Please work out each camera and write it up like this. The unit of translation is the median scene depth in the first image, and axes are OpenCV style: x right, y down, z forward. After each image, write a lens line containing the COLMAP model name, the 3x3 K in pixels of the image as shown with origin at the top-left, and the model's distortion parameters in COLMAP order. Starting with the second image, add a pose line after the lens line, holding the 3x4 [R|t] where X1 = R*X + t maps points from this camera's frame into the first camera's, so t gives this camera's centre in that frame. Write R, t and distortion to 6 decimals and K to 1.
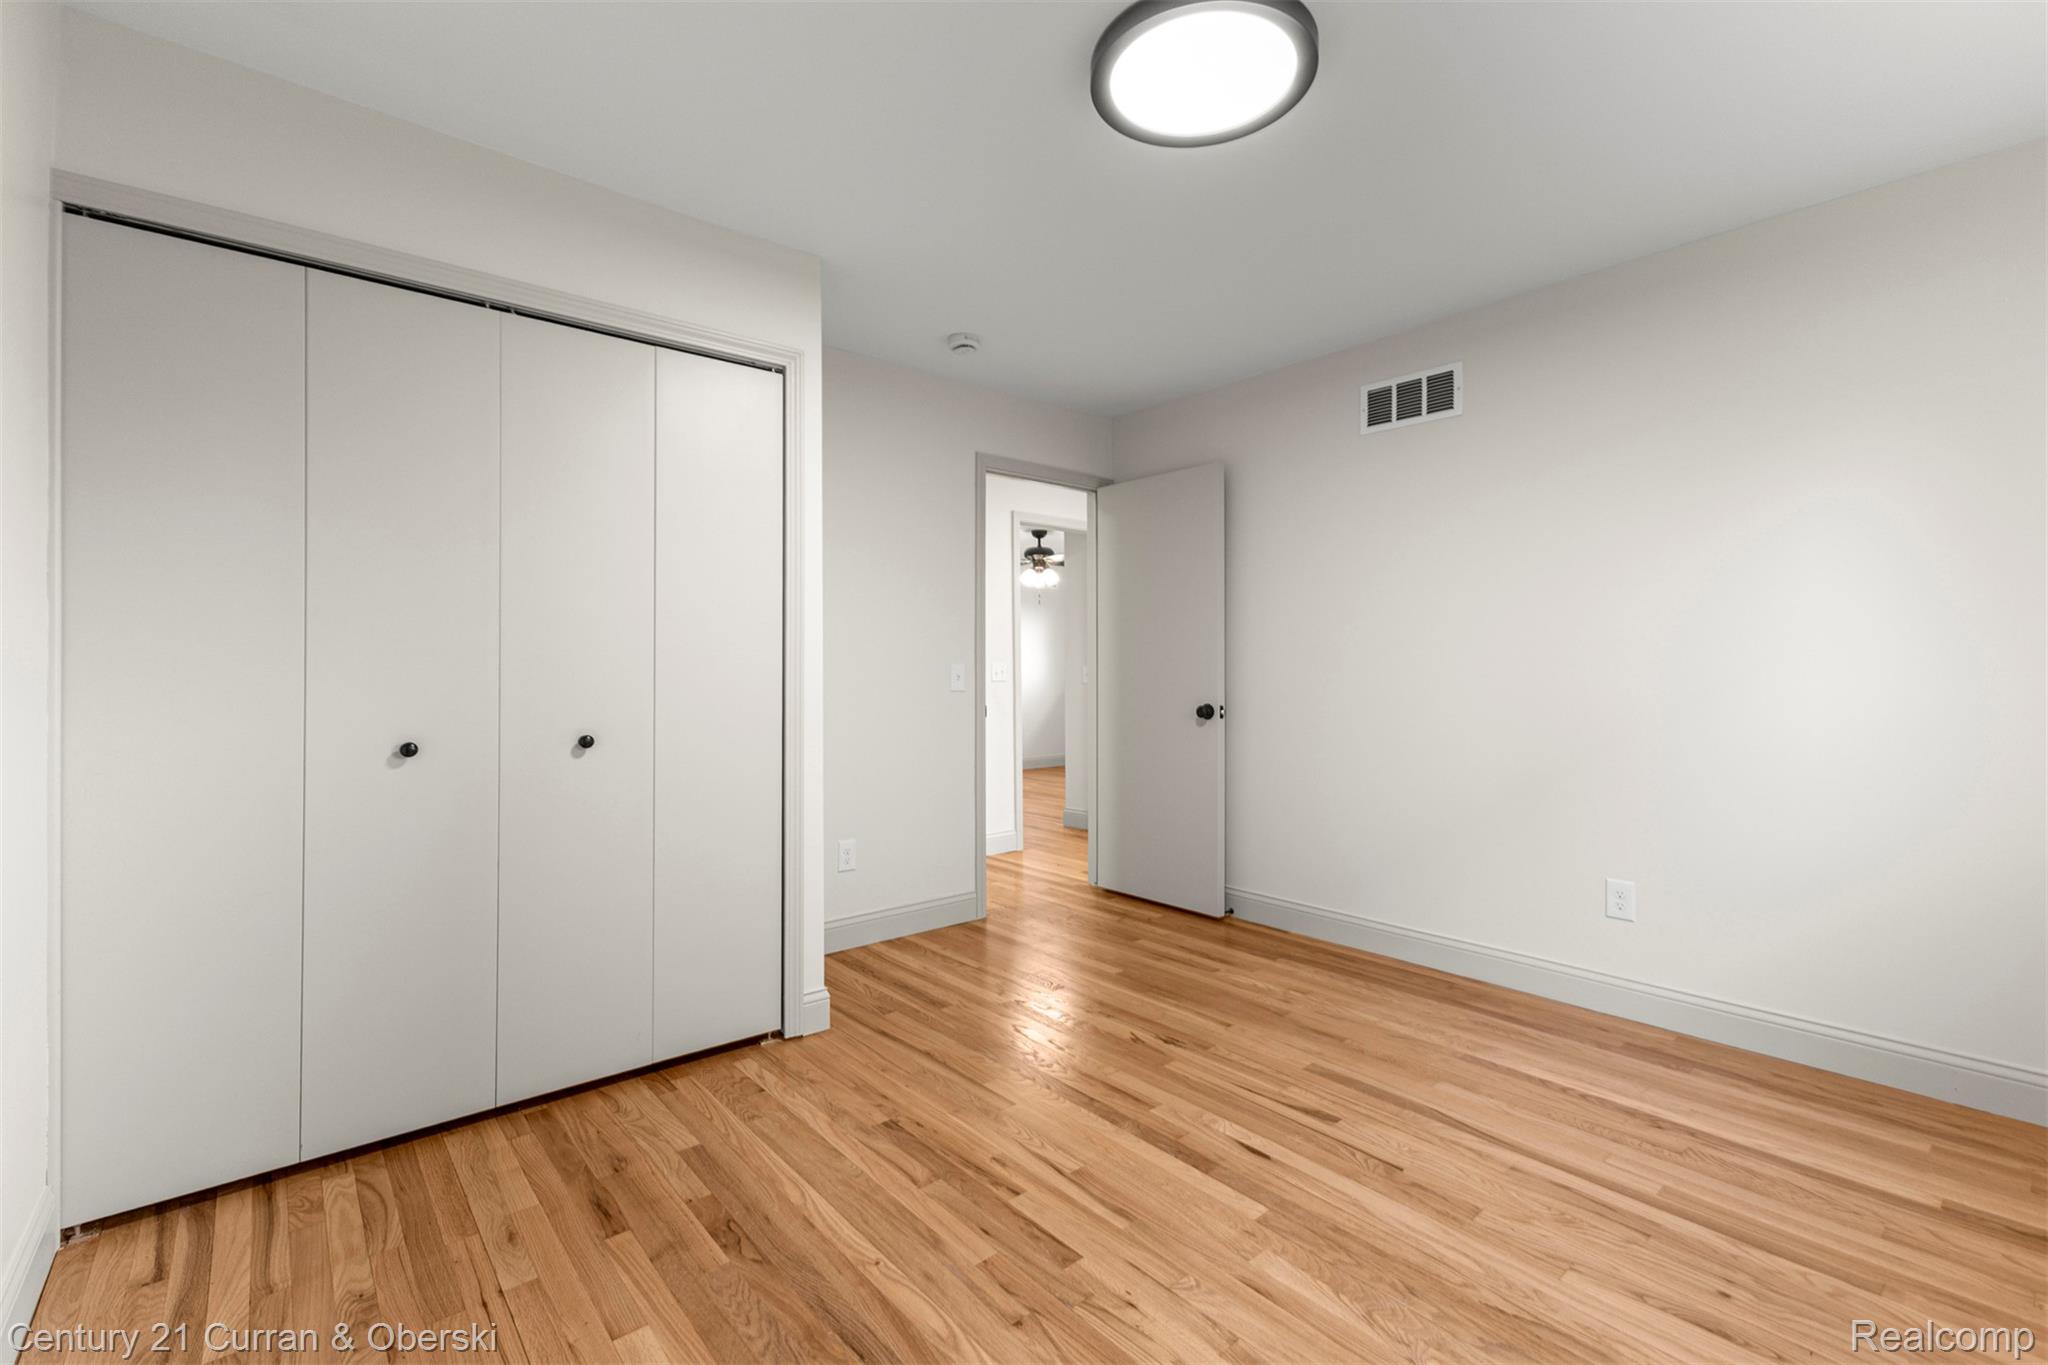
lens RADIAL K [[907.1, 0, 1030.4], [0, 907.1, 669.9], [0, 0, 1]] dist [0.003739, 0.000412]
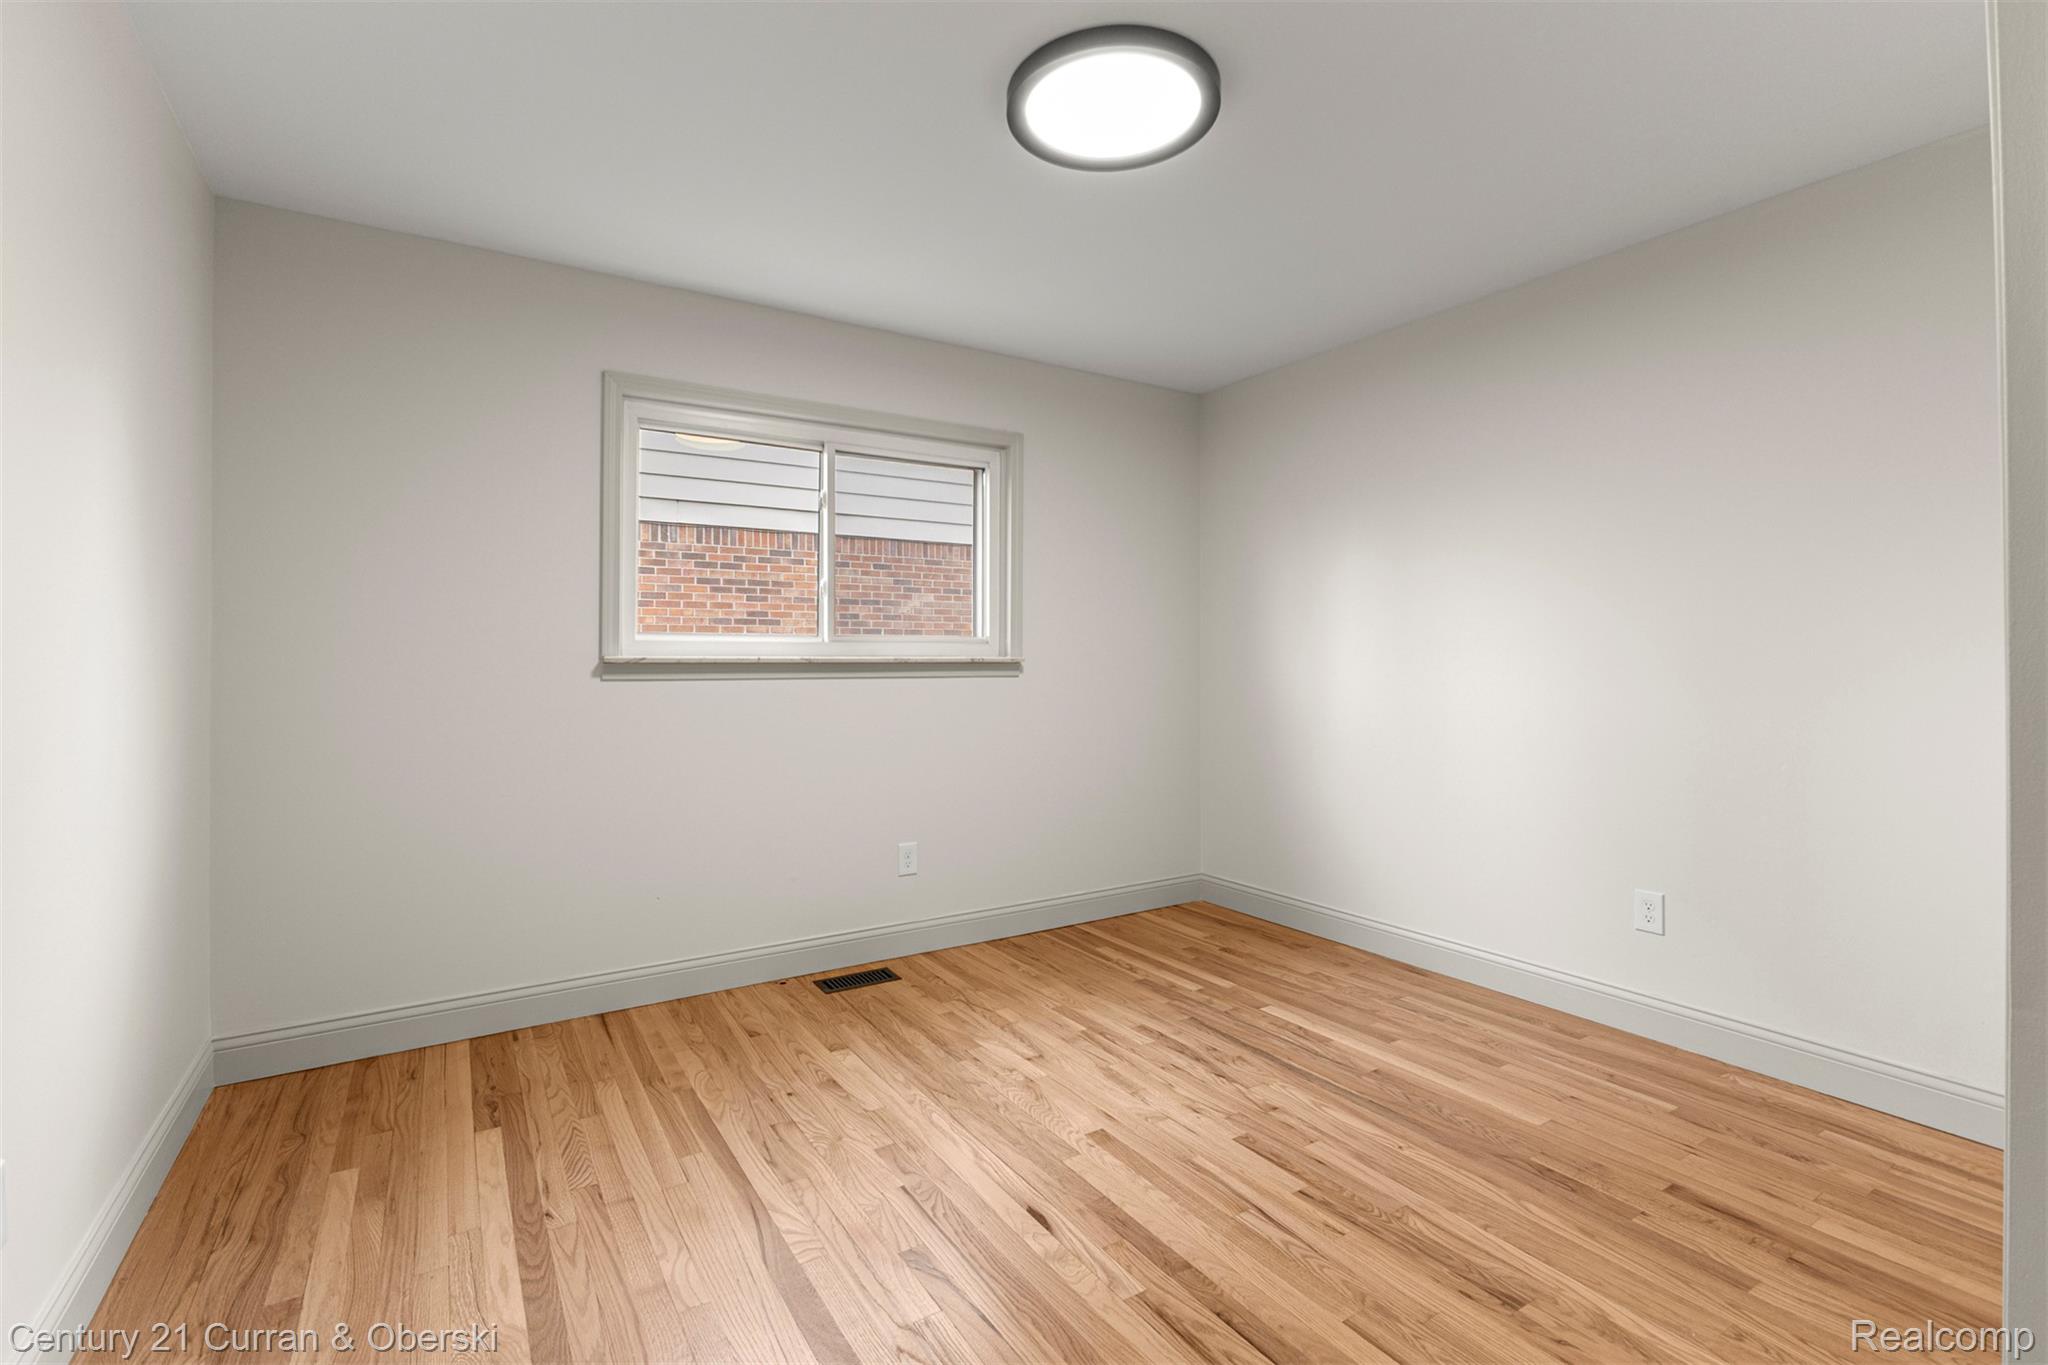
lens RADIAL K [[939.5, 0, 1027.0], [0, 939.5, 657.5], [0, 0, 1]] dist [0.004080, -0.000057]
pose [[-0.991601, 0.004546, 0.129256, 0.147650], [0.003508, 0.999960, -0.008255, -0.009610], [-0.129289, -0.007732, -0.991577, 2.053066]]
